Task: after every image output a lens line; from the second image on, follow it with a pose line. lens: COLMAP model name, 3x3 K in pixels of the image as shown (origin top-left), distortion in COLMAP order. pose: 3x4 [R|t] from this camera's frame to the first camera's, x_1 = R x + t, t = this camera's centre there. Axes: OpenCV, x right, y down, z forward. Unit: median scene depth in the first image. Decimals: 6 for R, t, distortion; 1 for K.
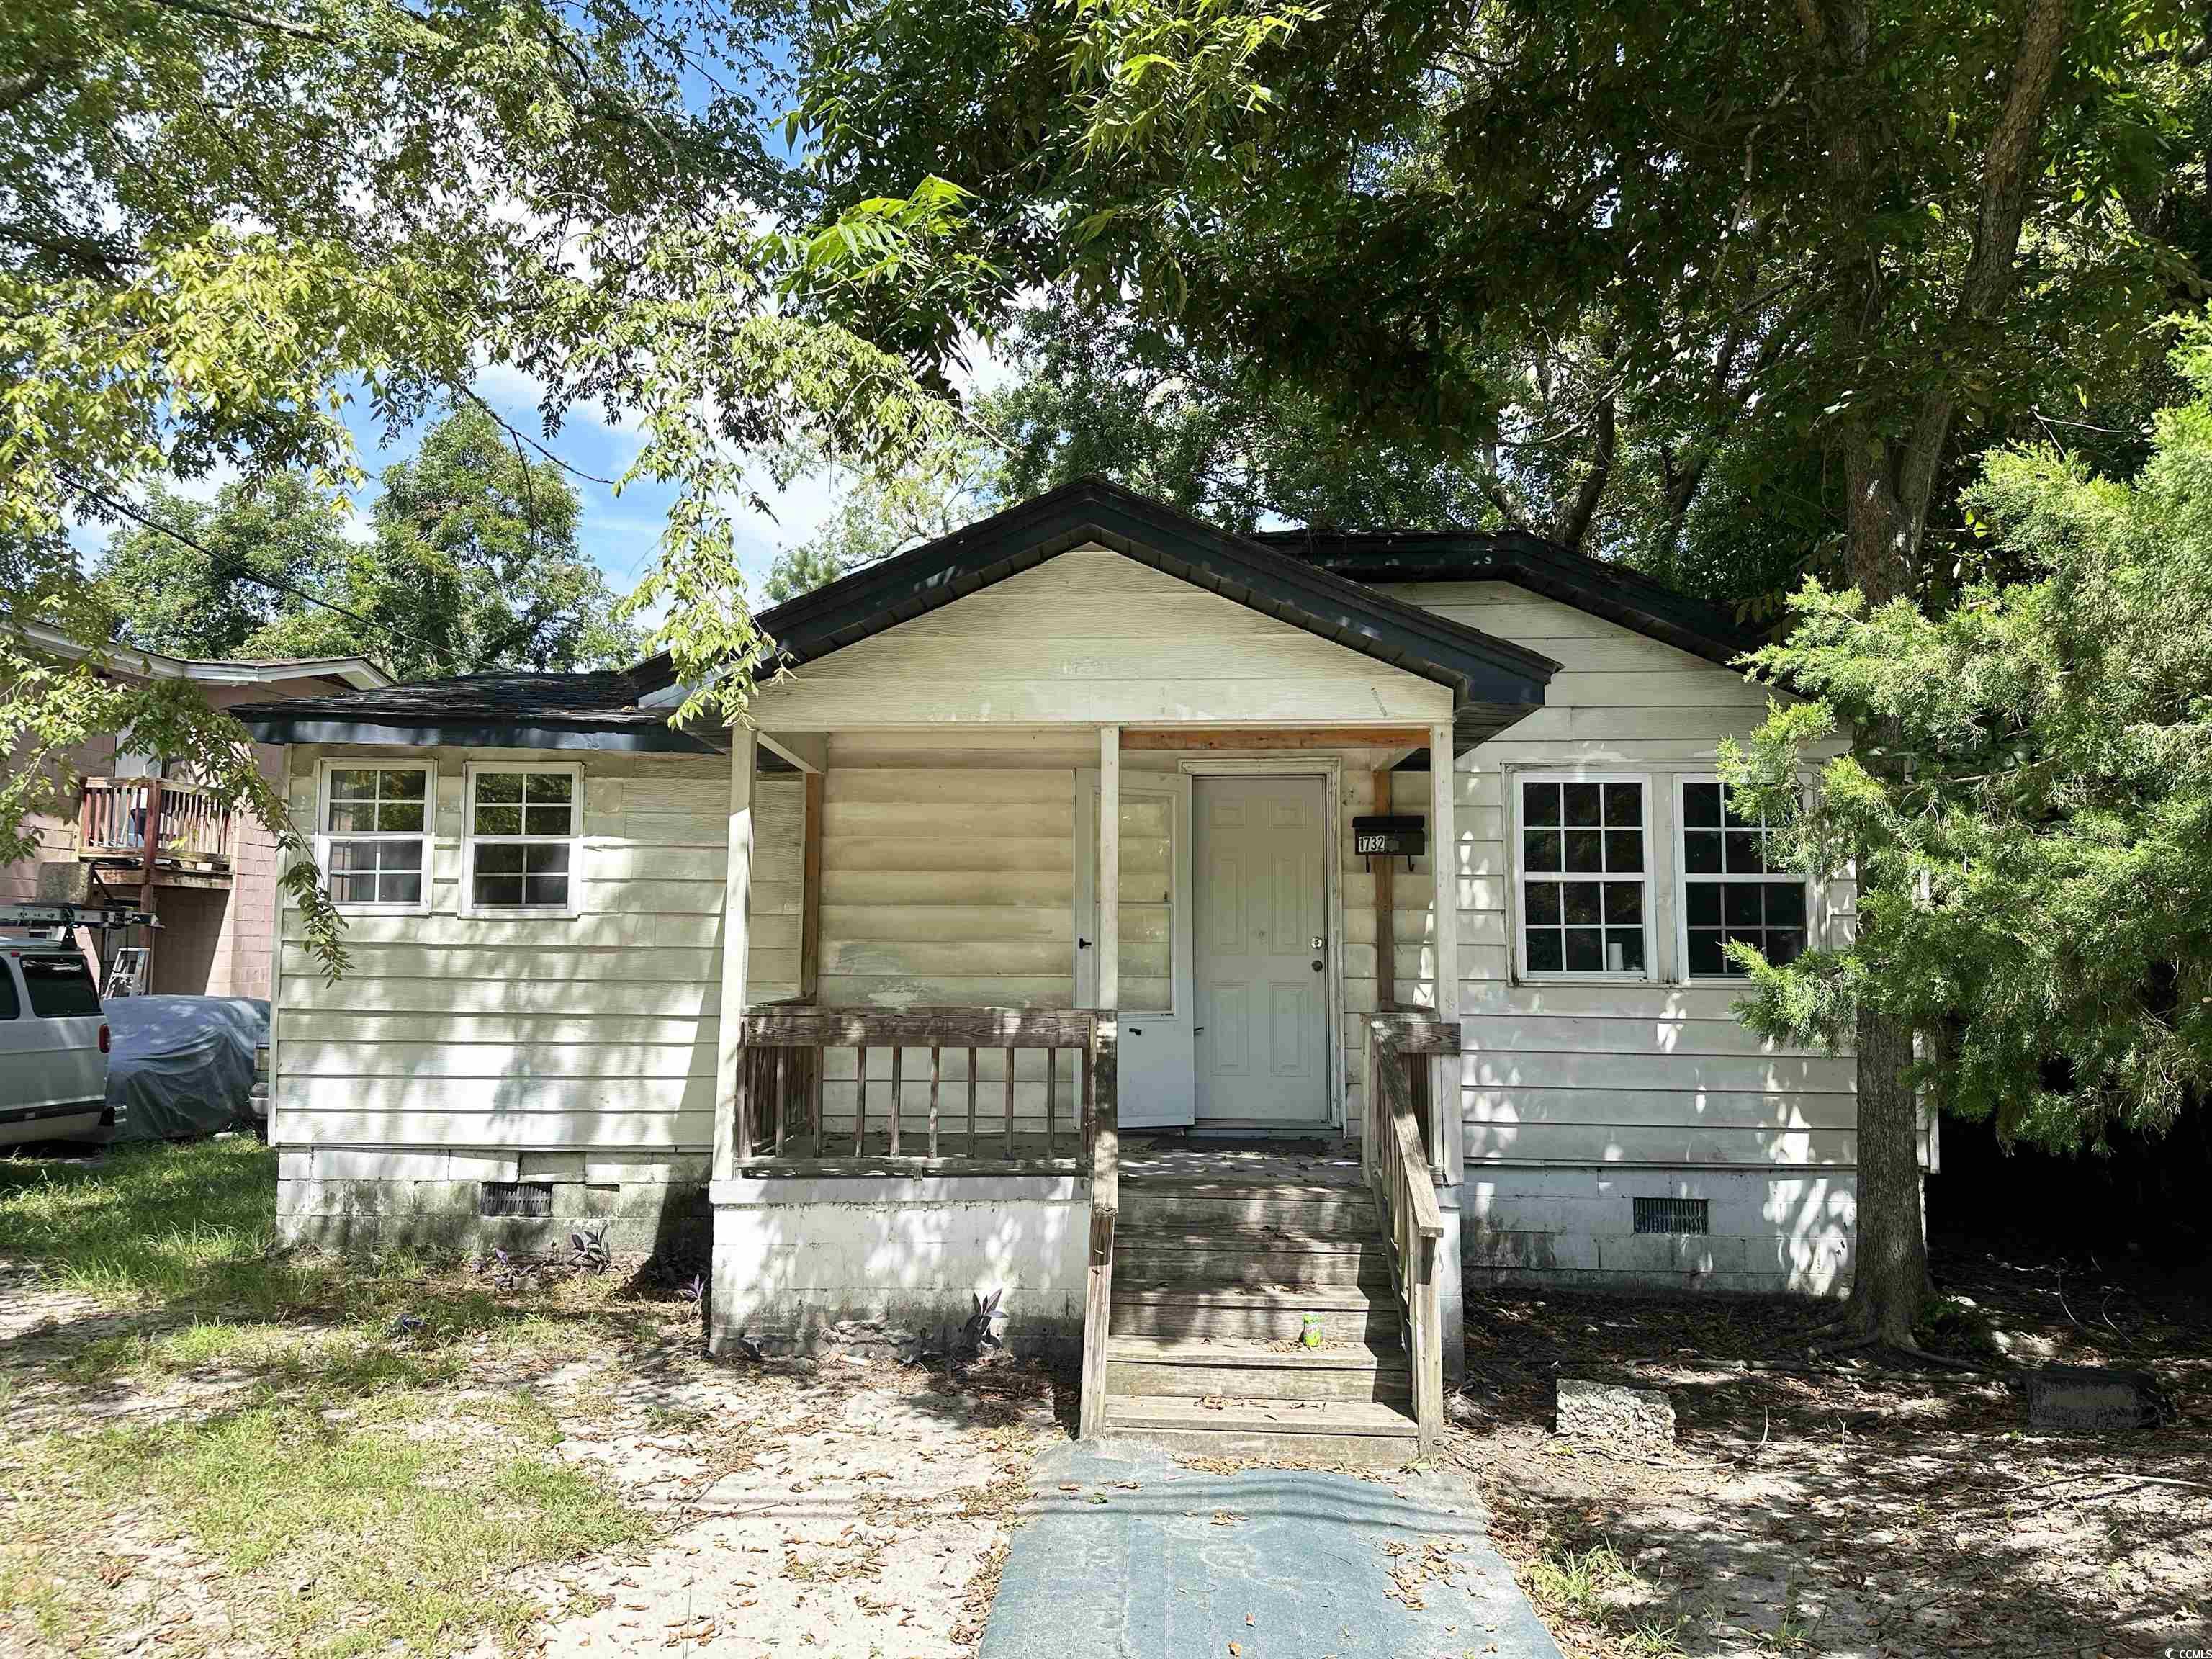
lens RADIAL K [[1564.1, 0, 1099.5], [0, 1564.1, 829.7], [0, 0, 1]] dist [0.026483, -0.006252]
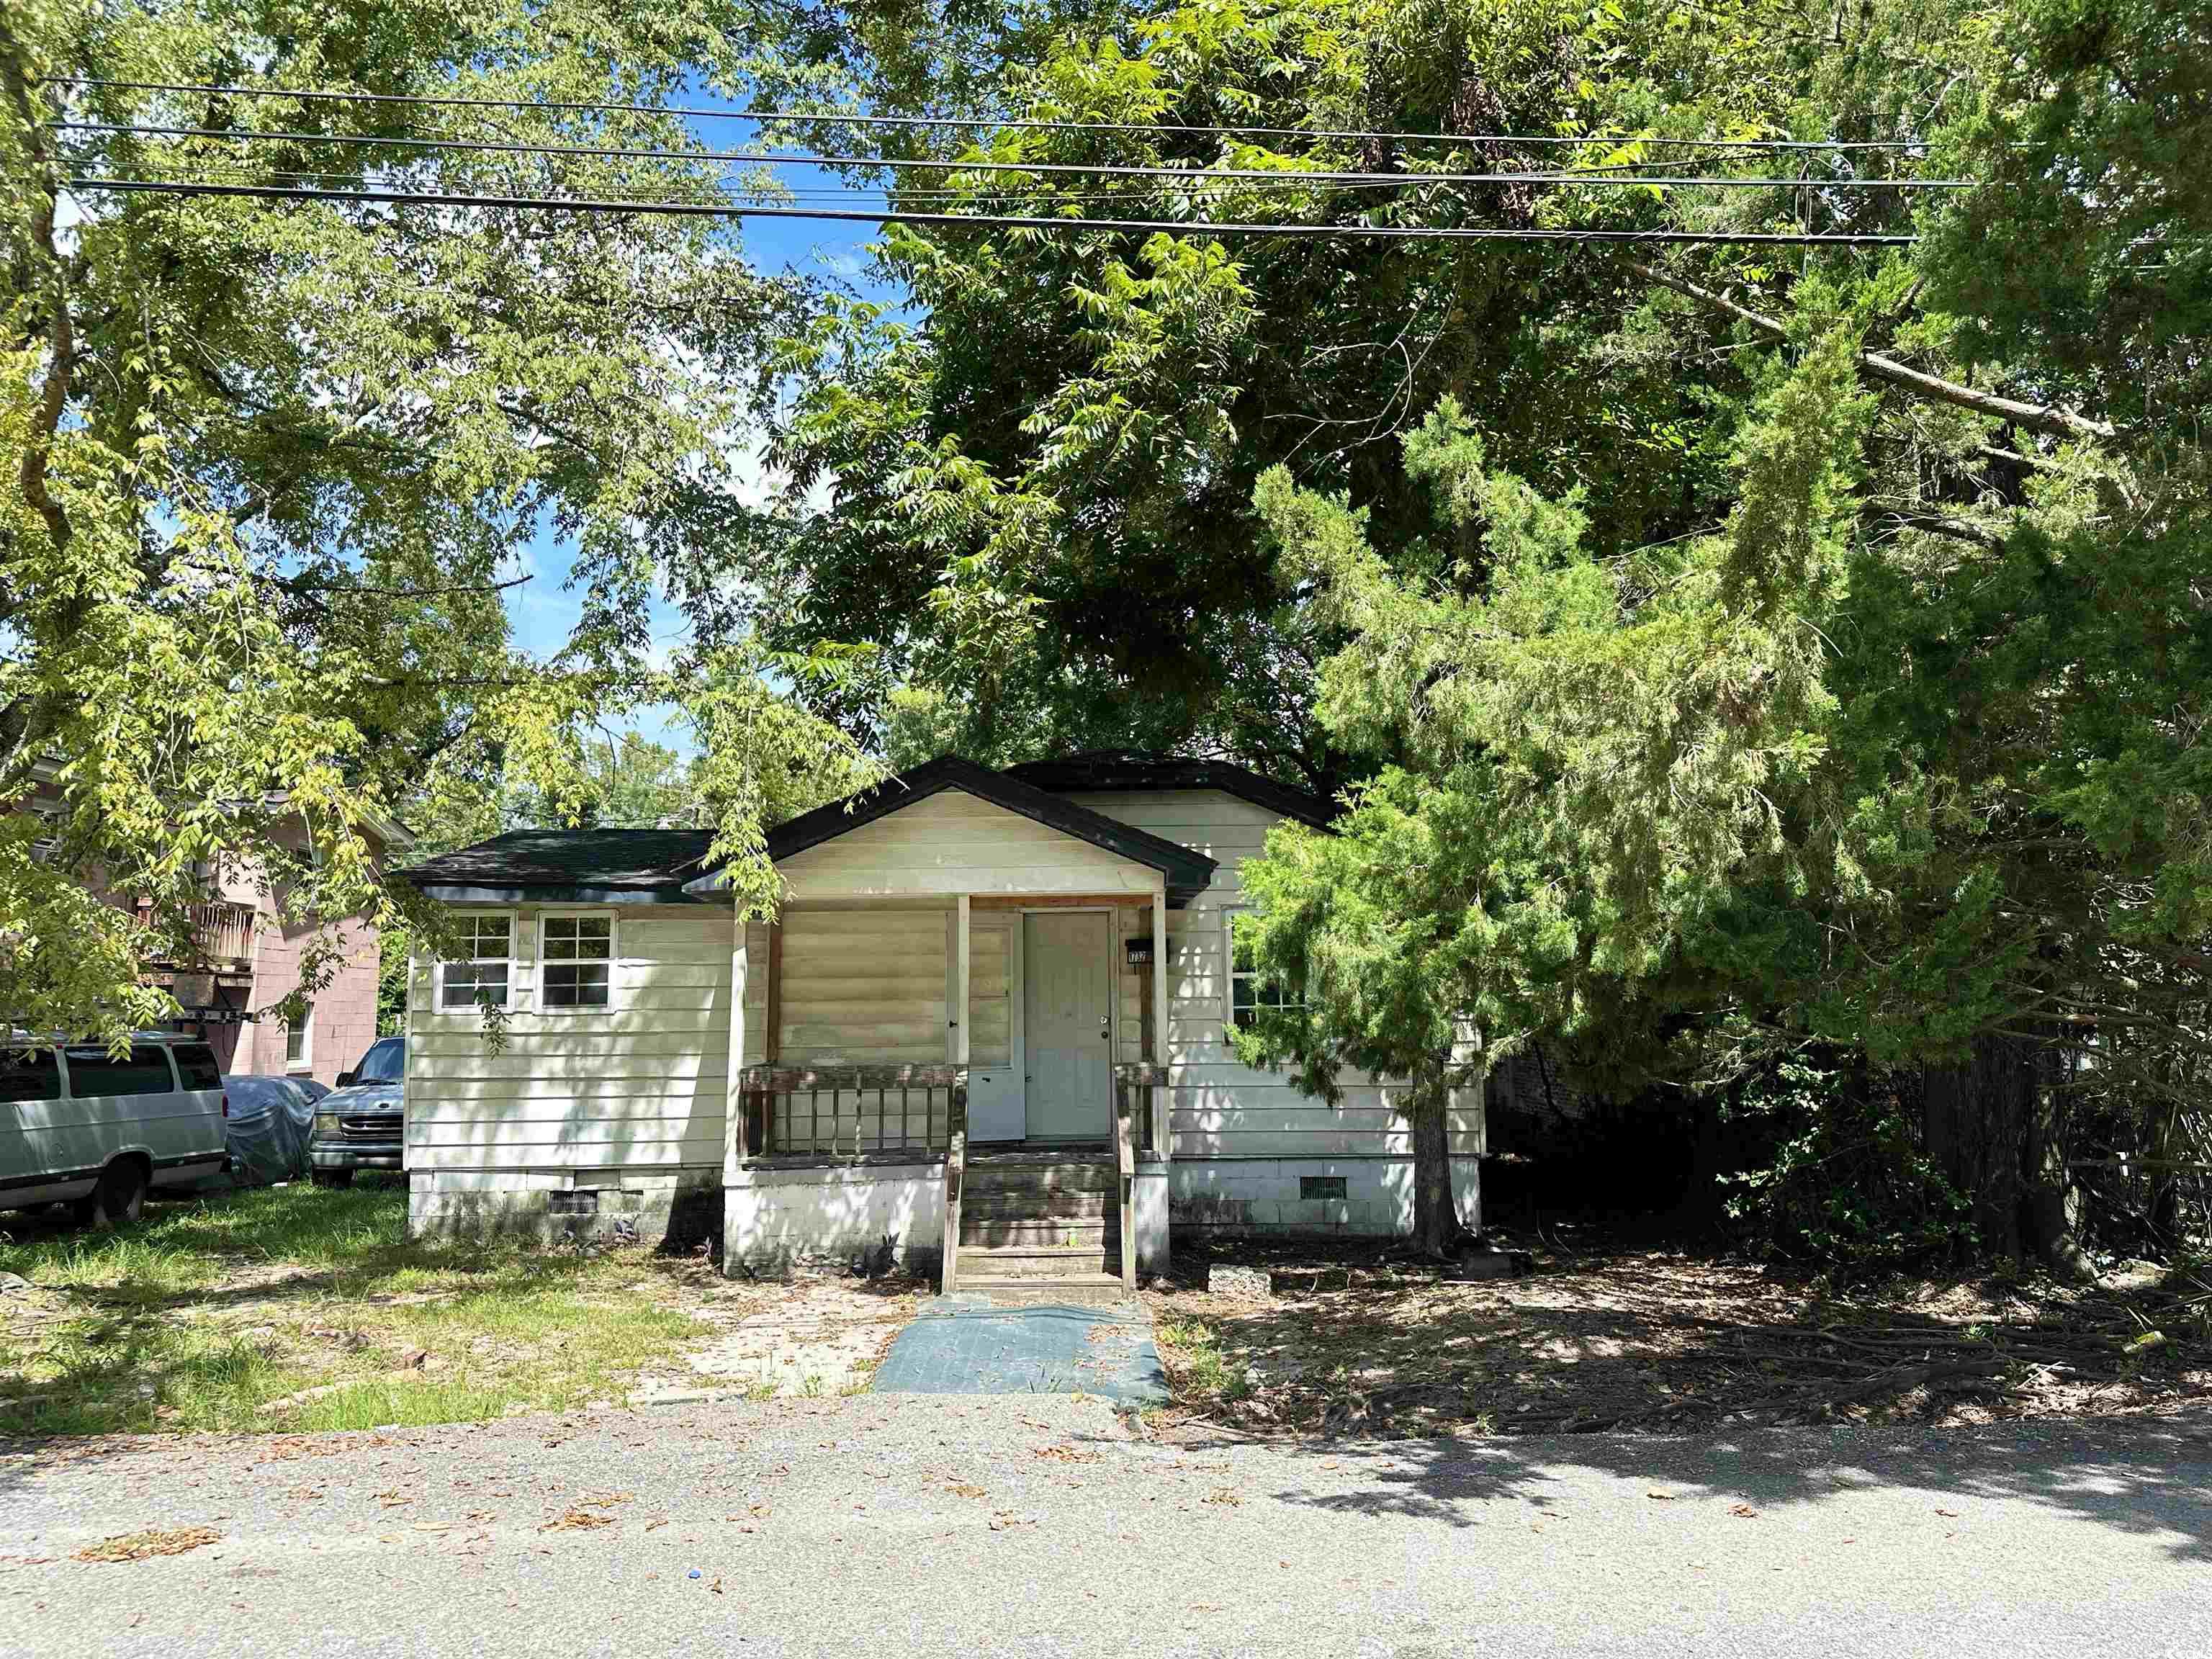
lens RADIAL K [[1564.1, 0, 1170.4], [0, 1564.1, 853.6], [0, 0, 1]] dist [0.026483, -0.006252]
pose [[0.994350, -0.007499, 0.105890, 0.041037], [0.010302, 0.999610, -0.025943, -0.053962], [-0.105654, 0.026887, 0.994039, -0.577702]]
